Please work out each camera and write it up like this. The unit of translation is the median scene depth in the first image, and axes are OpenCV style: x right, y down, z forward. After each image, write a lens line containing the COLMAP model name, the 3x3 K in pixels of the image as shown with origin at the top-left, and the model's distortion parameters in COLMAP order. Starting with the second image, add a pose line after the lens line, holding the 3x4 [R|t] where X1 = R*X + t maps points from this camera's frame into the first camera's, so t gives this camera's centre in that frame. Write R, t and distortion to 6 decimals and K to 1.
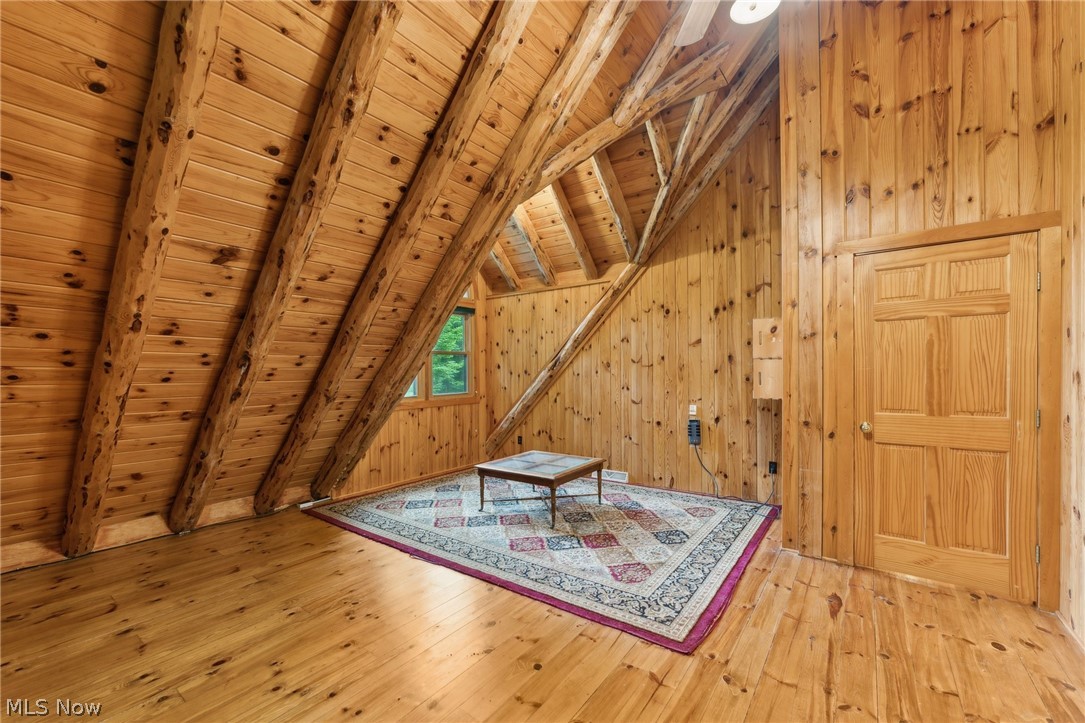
lens RADIAL K [[437.9, 0, 540.1], [0, 437.9, 371.5], [0, 0, 1]] dist [-0.000235, -0.000063]
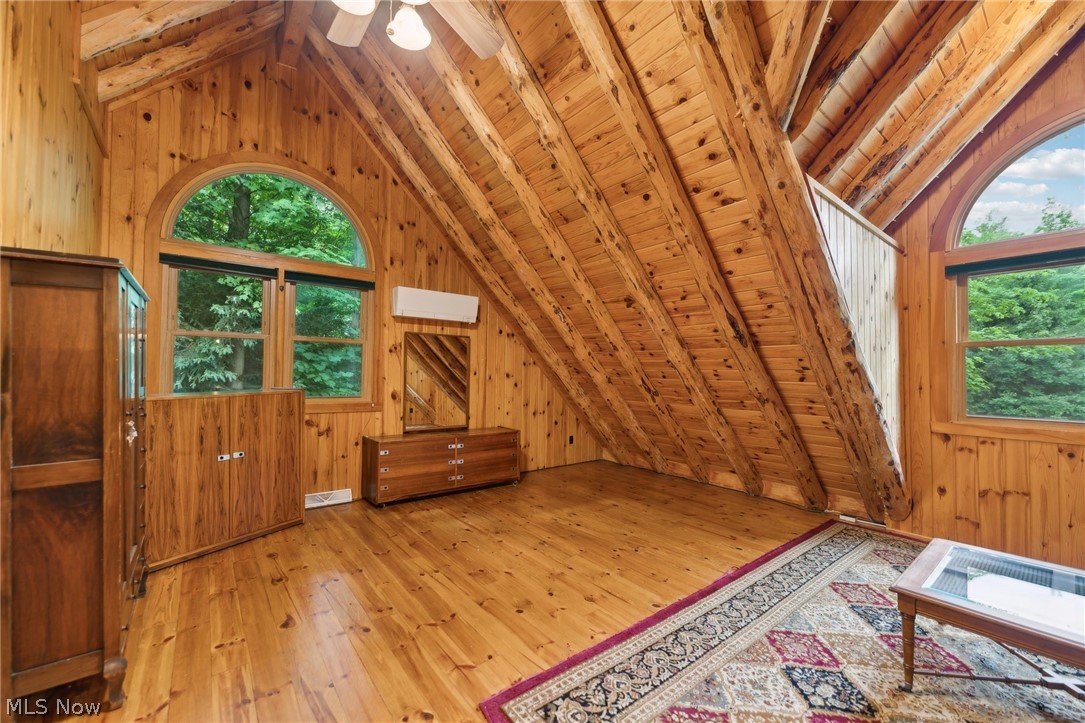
lens RADIAL K [[432.8, 0, 542.5], [0, 432.8, 361.5], [0, 0, 1]] dist [0.000113, 0.000041]
pose [[-0.260418, -0.020752, -0.965273, 0.572280], [-0.011619, 0.999764, -0.018359, -0.002954], [0.965426, 0.006435, -0.260598, 0.673741]]
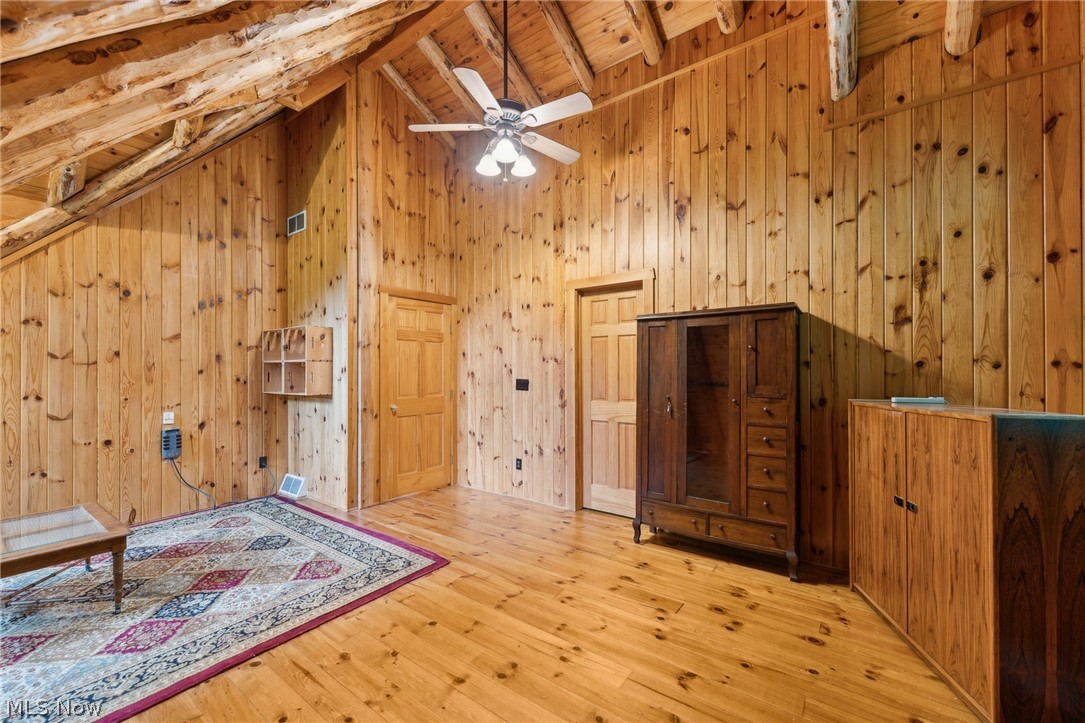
lens RADIAL K [[432.8, 0, 542.5], [0, 432.8, 361.5], [0, 0, 1]] dist [0.000113, 0.000041]
pose [[-0.001587, 0.029726, 0.999557, -0.574678], [0.002183, 0.999556, -0.029723, 0.007650], [-0.999996, 0.002135, -0.001651, 0.347447]]
